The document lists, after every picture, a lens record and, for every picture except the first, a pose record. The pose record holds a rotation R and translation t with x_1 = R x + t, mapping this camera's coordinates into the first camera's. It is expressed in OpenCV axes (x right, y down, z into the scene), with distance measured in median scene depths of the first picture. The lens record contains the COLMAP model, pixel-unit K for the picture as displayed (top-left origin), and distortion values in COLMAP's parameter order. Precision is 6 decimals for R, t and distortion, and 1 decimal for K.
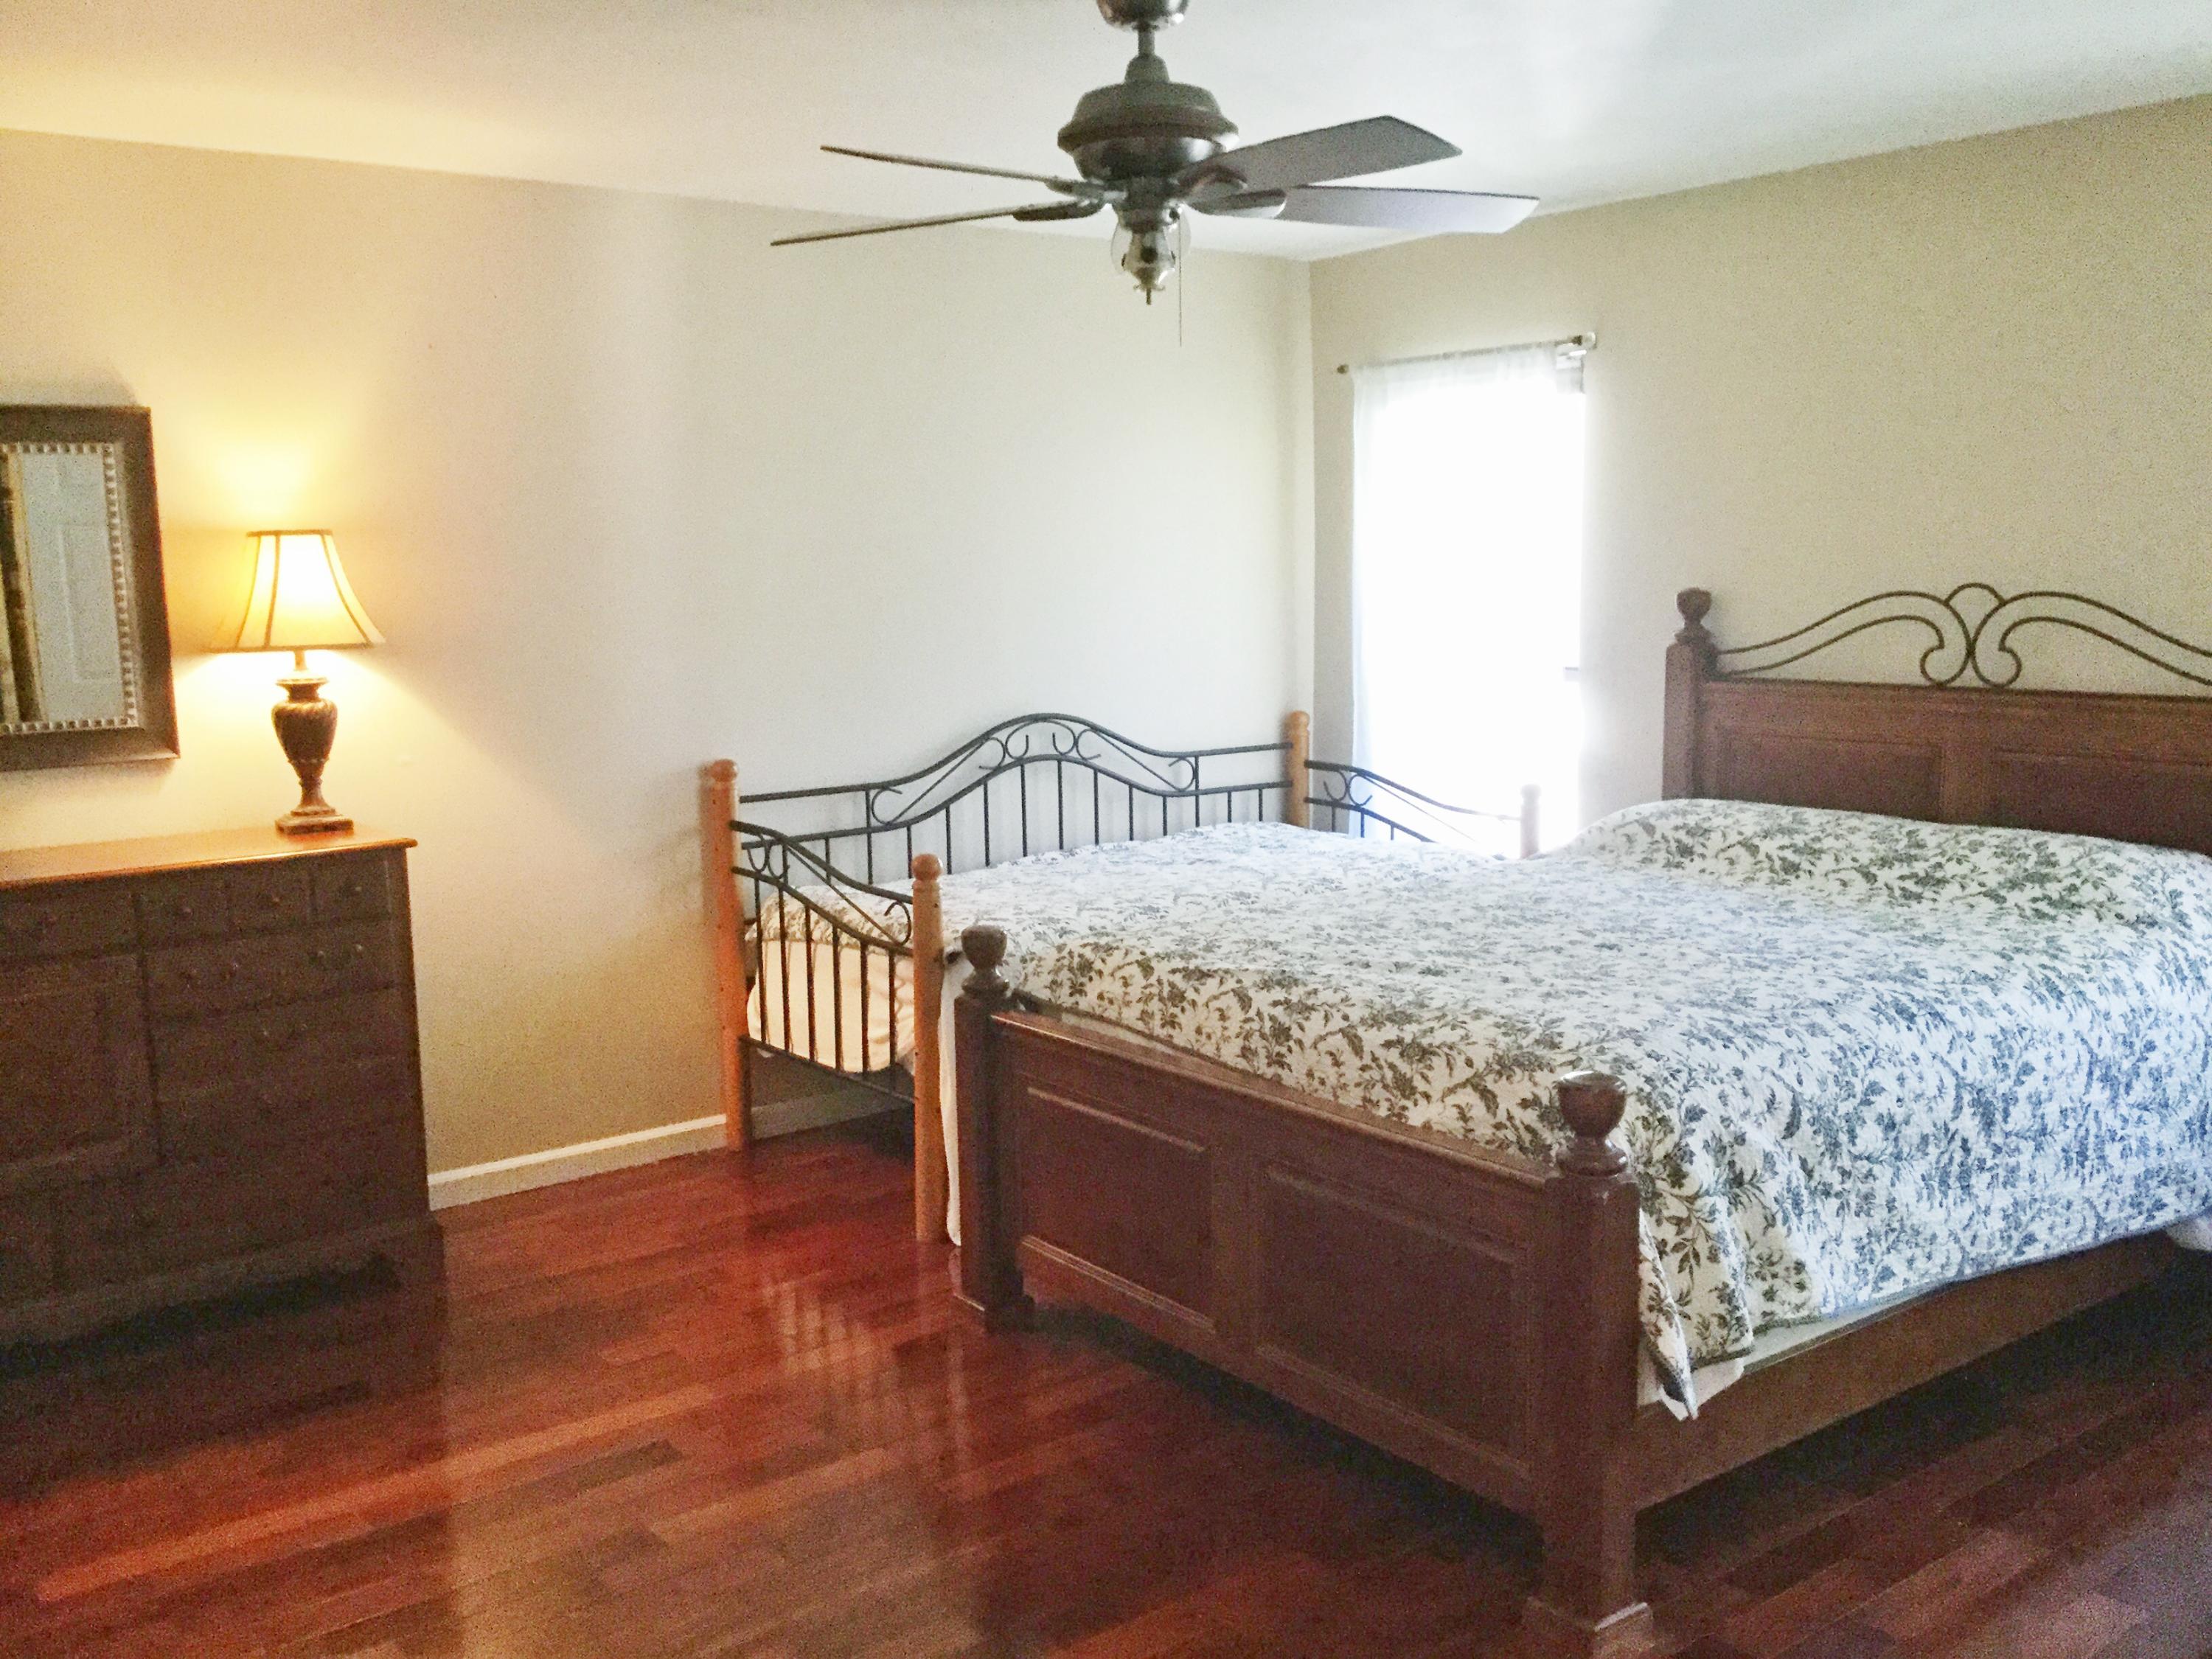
lens RADIAL K [[2023.8, 0, 1106.0], [0, 2023.8, 829.5], [0, 0, 1]] dist [-0.003604, 0.004885]
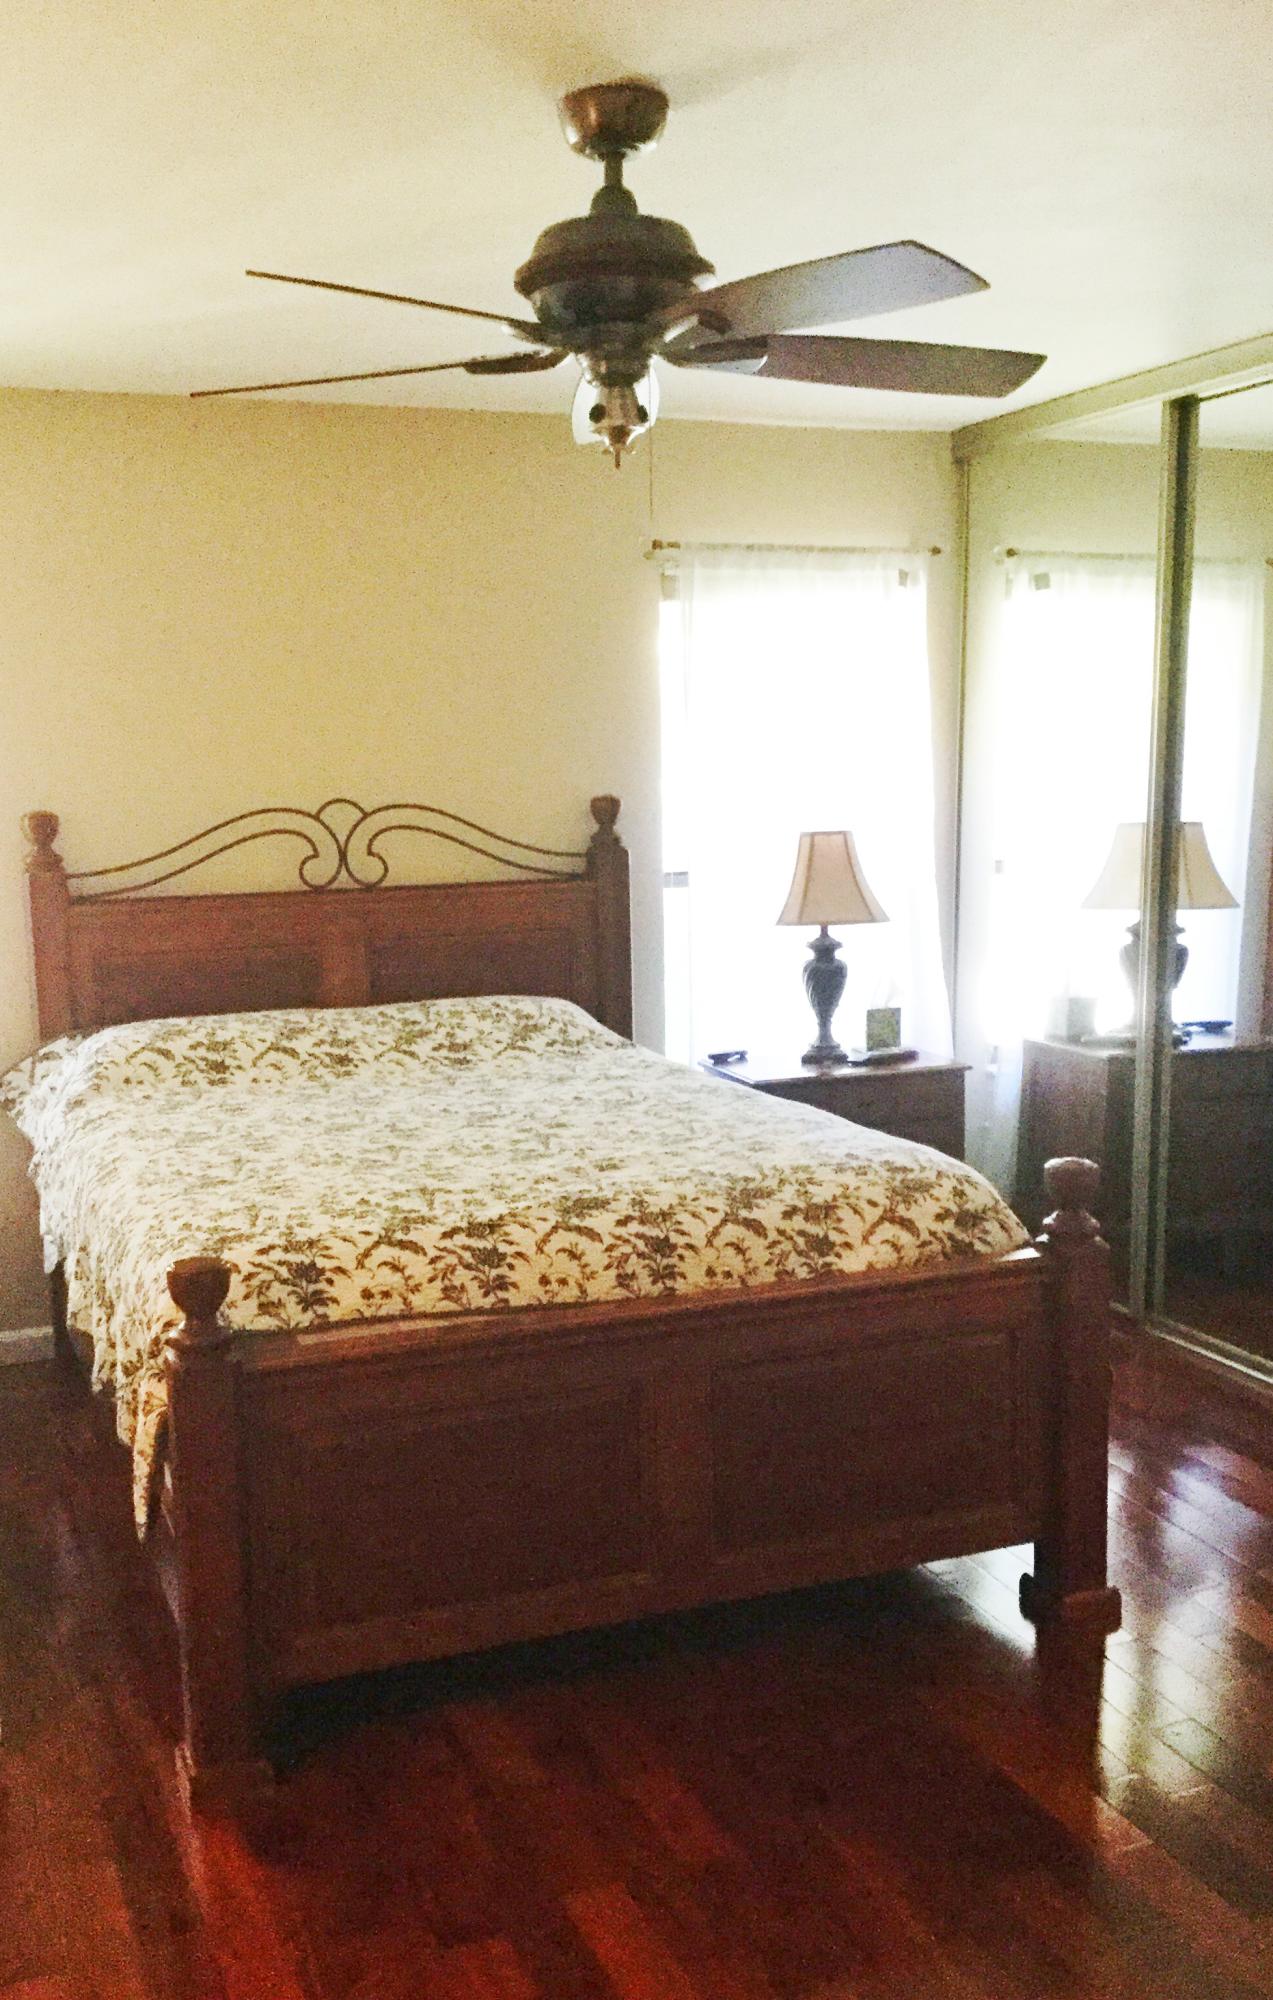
lens RADIAL K [[1890.8, 0, 636.5], [0, 1890.8, 1000.0], [0, 0, 1]] dist [0.000241, 0.001456]
pose [[0.258450, -0.107724, 0.959999, -0.719569], [0.143544, 0.987013, 0.072111, -0.077116], [-0.955300, 0.119165, 0.270557, 0.696312]]
